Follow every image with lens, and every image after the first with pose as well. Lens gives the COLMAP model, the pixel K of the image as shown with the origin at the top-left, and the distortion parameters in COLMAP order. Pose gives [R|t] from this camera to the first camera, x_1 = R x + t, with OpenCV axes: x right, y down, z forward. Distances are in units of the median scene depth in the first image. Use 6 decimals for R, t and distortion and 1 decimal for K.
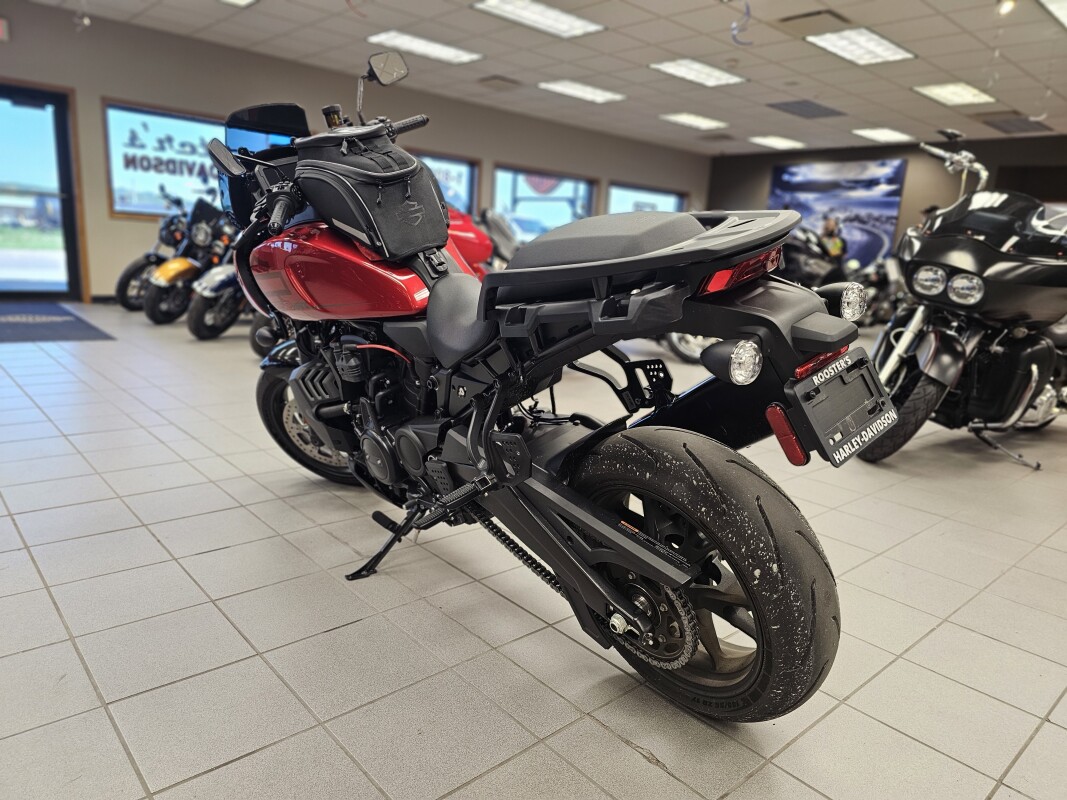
lens RADIAL K [[724.4, 0, 533.6], [0, 724.4, 404.5], [0, 0, 1]] dist [0.031700, -0.026293]
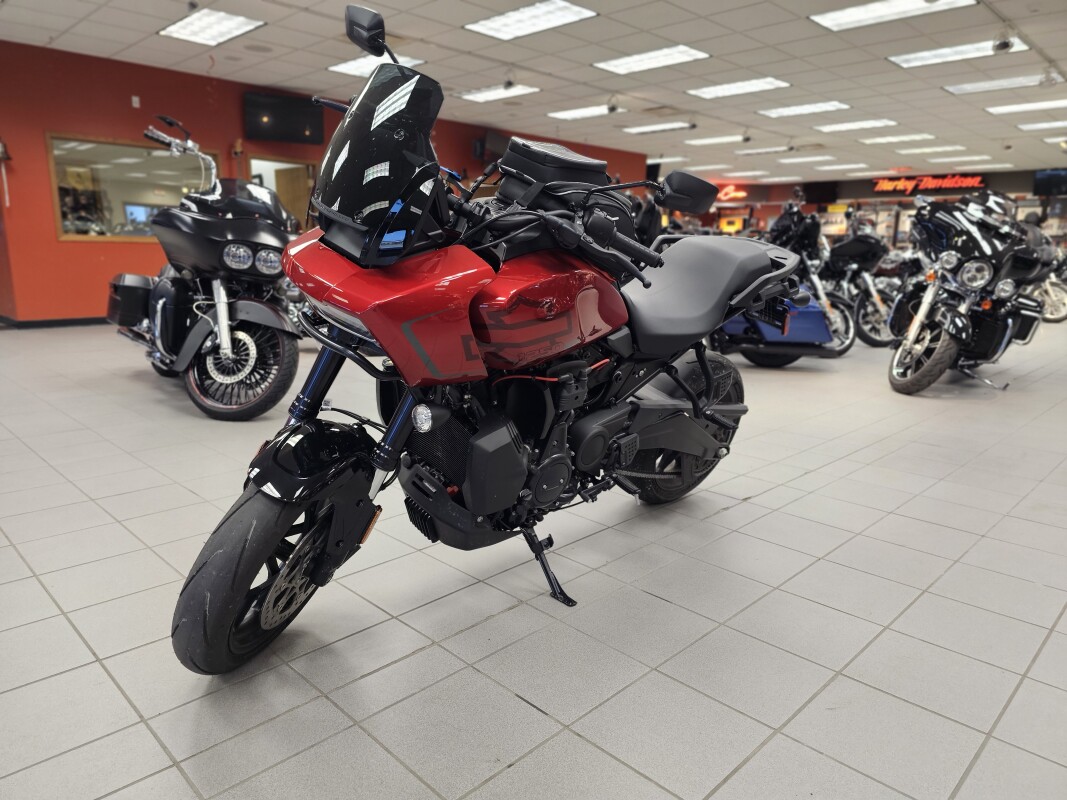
lens RADIAL K [[724.4, 0, 527.1], [0, 724.4, 406.7], [0, 0, 1]] dist [0.031700, -0.026293]
pose [[-0.061937, -0.270056, 0.960851, -0.872204], [0.188616, 0.942185, 0.276968, -0.232438], [-0.980096, 0.198386, -0.007420, 0.783362]]
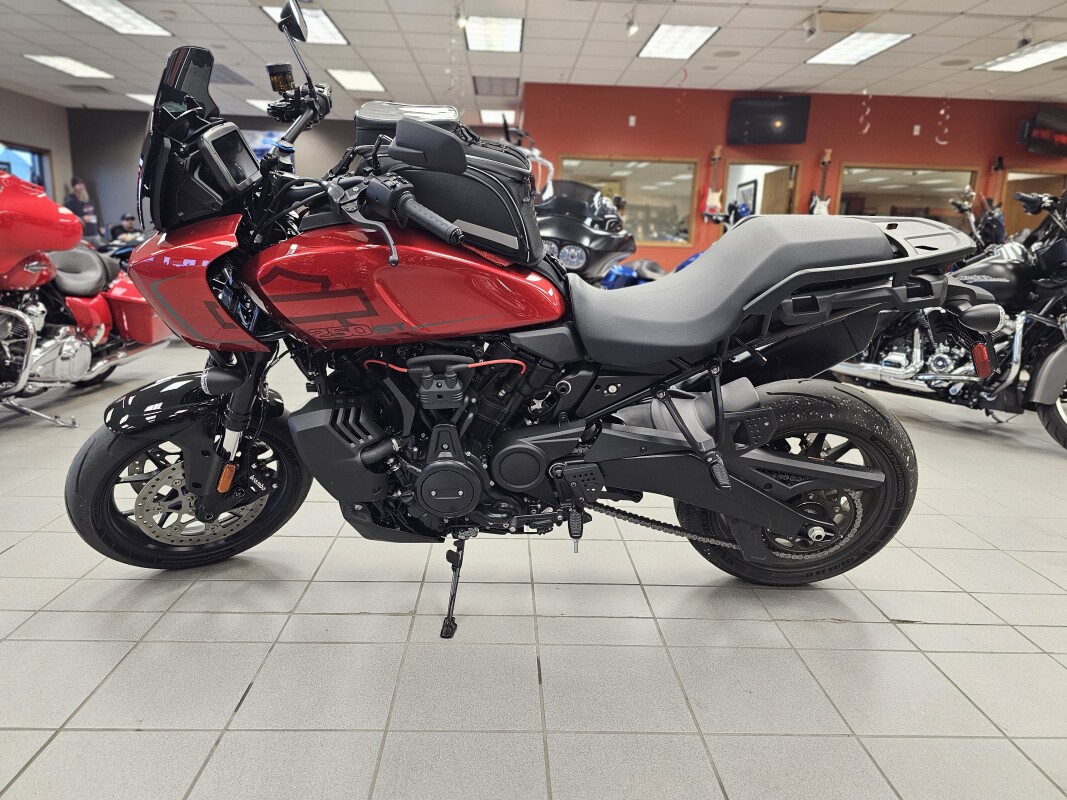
lens RADIAL K [[724.4, 0, 528.1], [0, 724.4, 391.7], [0, 0, 1]] dist [0.031700, -0.026293]
pose [[0.642895, -0.191717, 0.741573, -0.594432], [0.168540, 0.979848, 0.107204, -0.091639], [-0.747182, 0.056064, 0.662251, 0.266009]]
